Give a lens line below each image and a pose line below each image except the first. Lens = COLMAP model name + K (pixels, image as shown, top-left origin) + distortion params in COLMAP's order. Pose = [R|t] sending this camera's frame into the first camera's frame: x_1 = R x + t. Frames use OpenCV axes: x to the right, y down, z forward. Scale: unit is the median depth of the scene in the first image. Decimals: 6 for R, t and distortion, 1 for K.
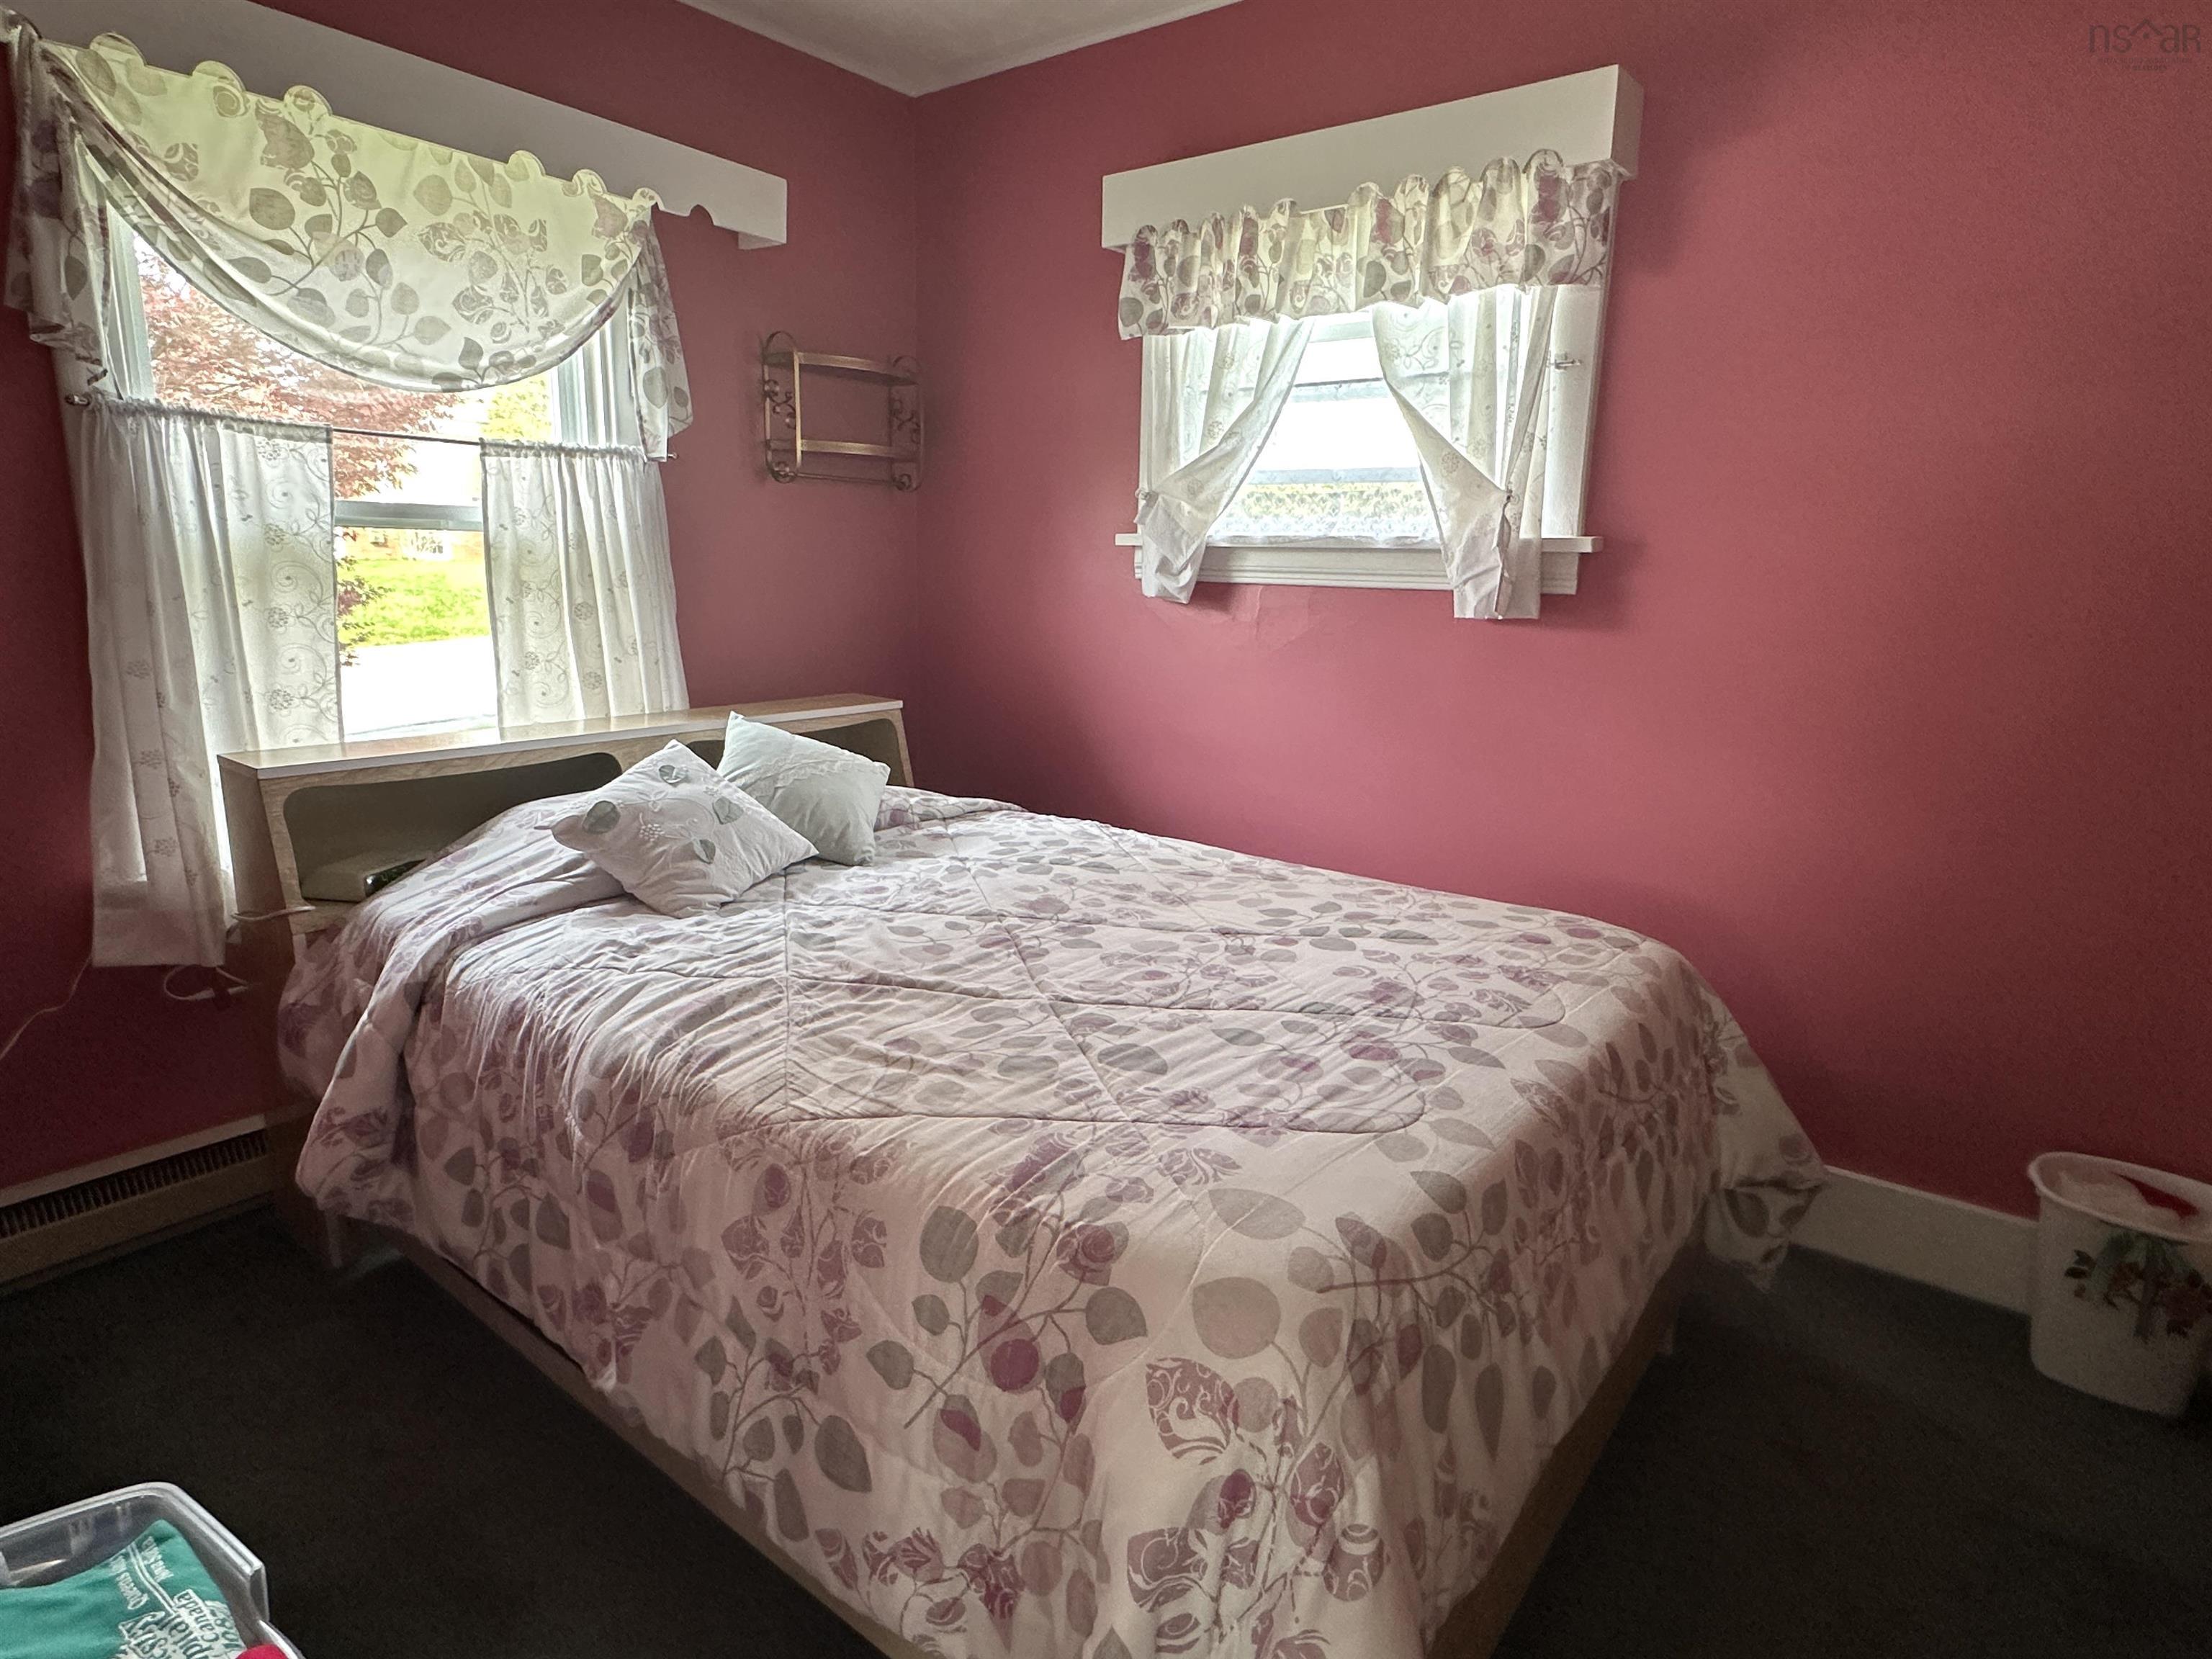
lens RADIAL K [[1215.1, 0, 1113.7], [0, 1215.1, 827.4], [0, 0, 1]] dist [-0.000295, -0.000120]
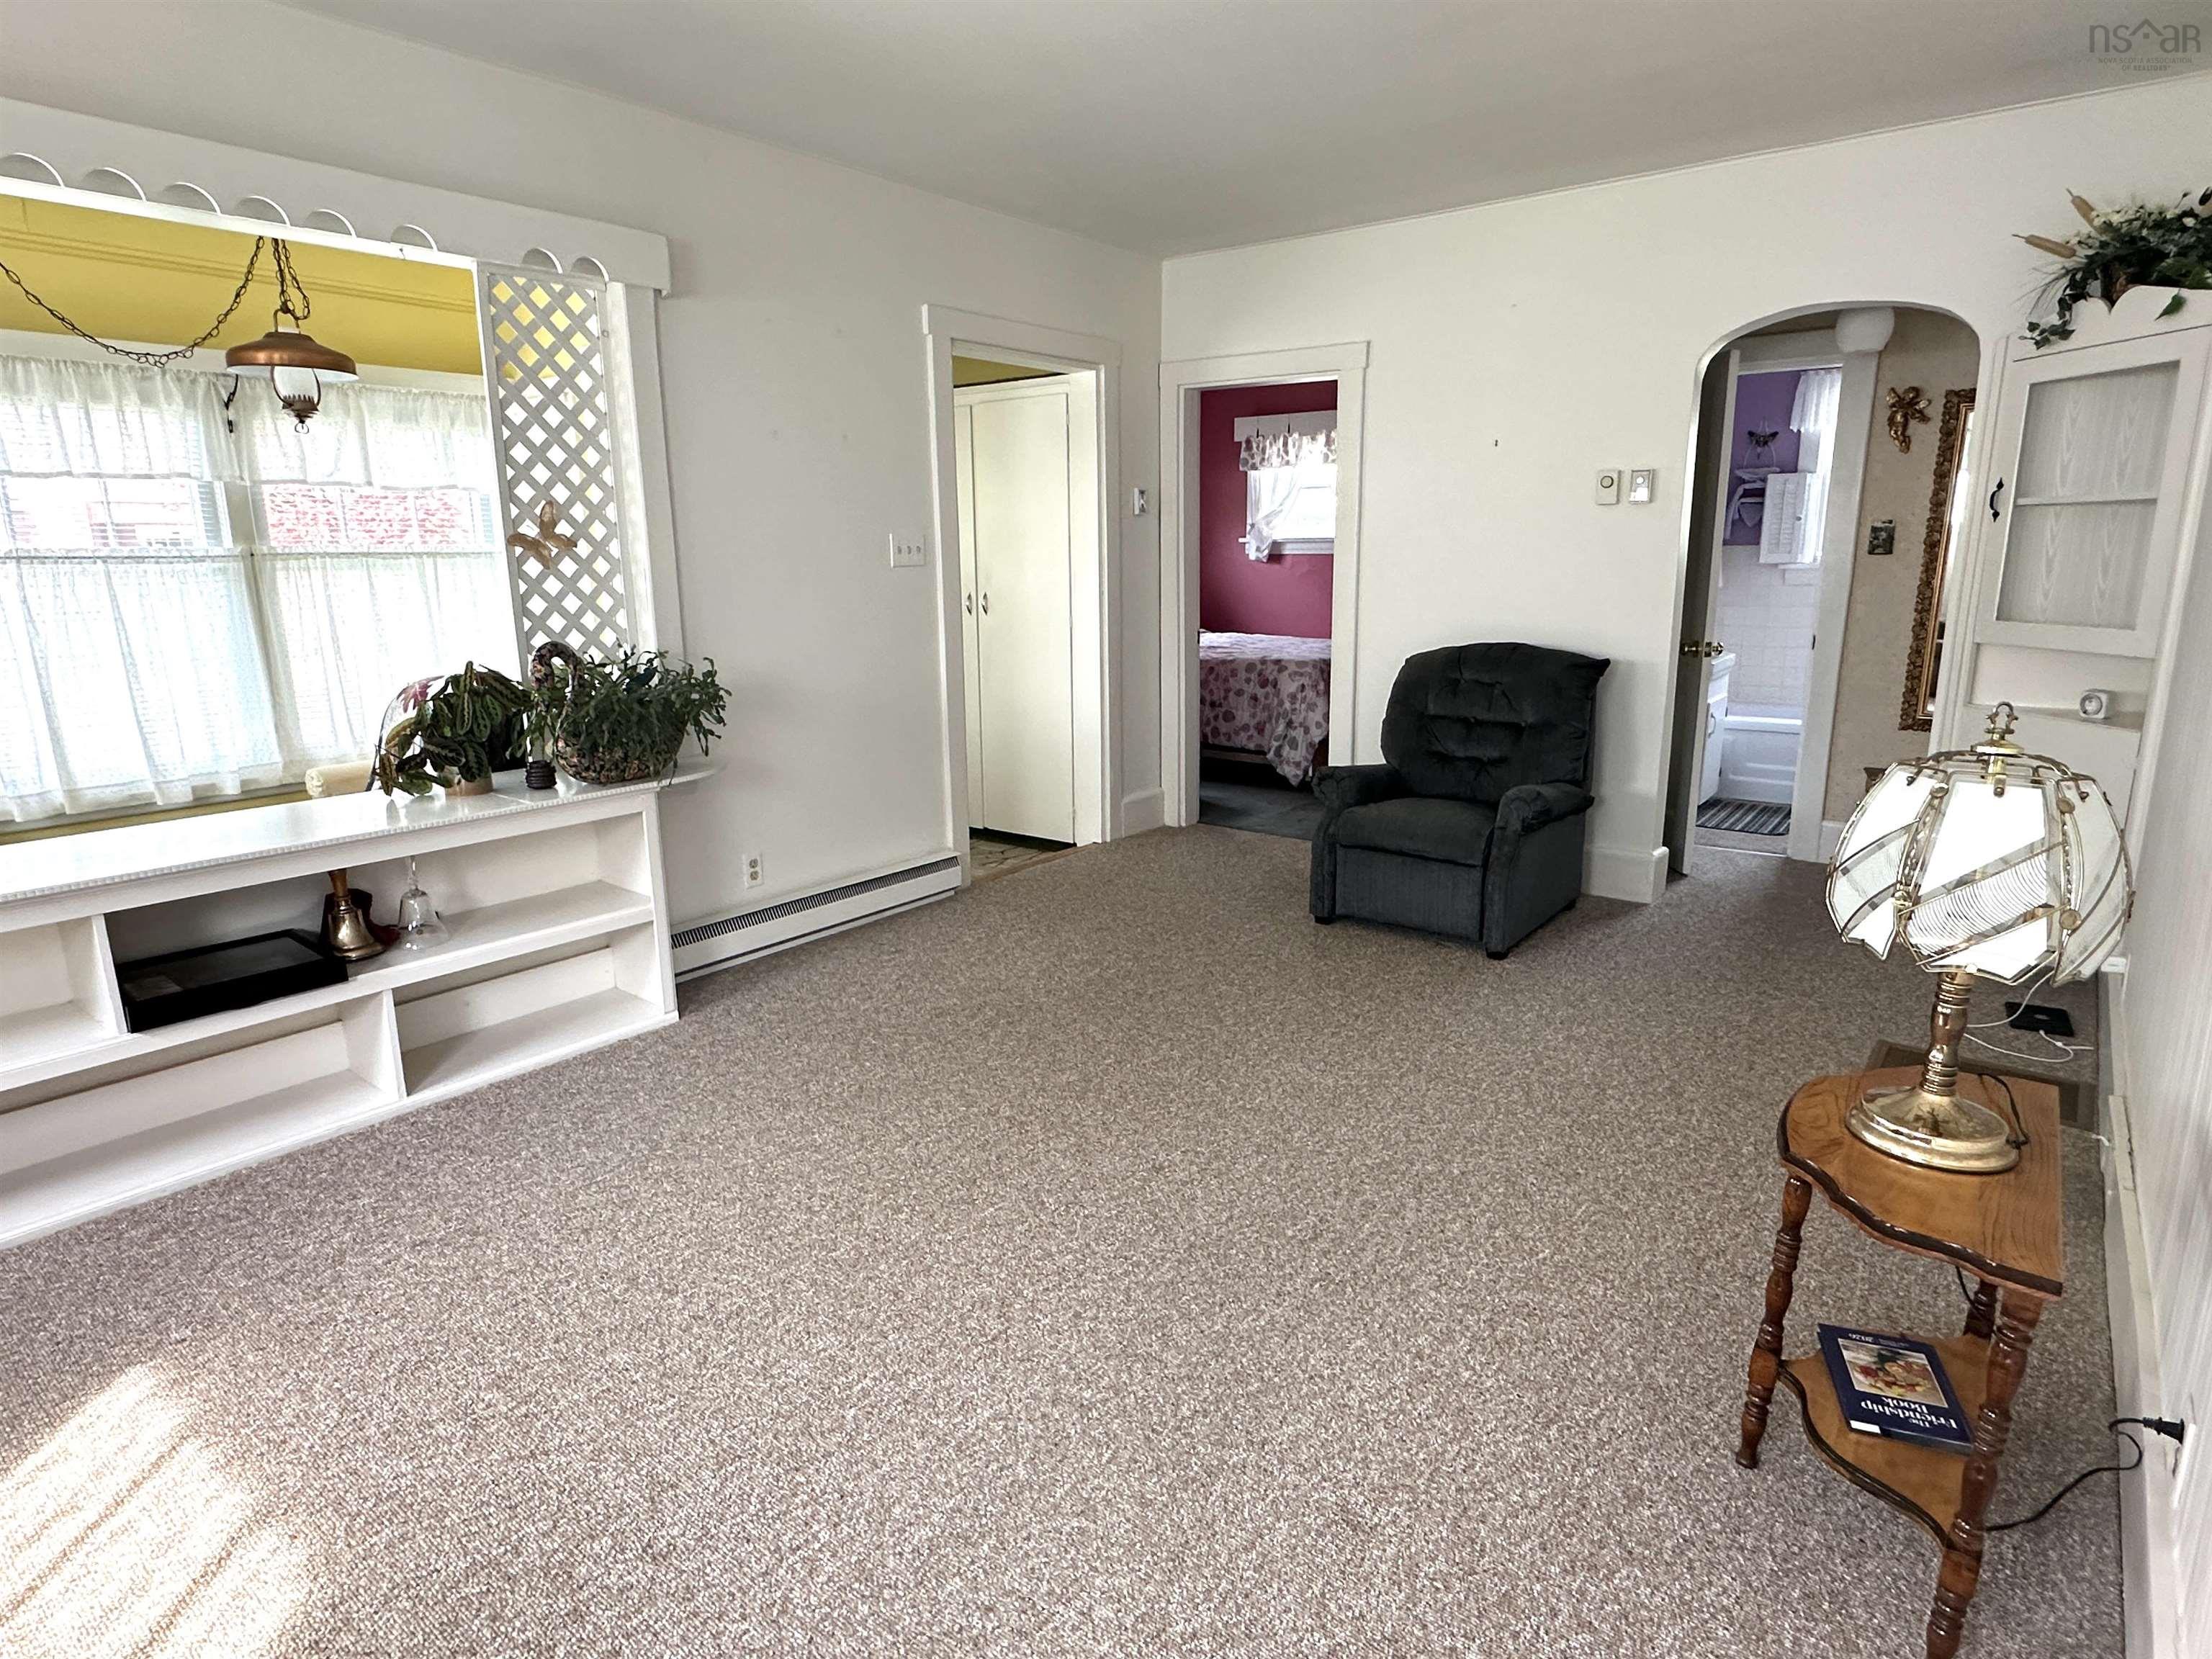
lens RADIAL K [[1215.1, 0, 1098.9], [0, 1215.1, 827.1], [0, 0, 1]] dist [-0.000295, -0.000120]
pose [[0.999400, -0.032143, -0.012918, -0.347111], [0.032300, 0.999405, 0.012094, 0.432261], [0.012522, -0.012504, 0.999843, -2.065073]]
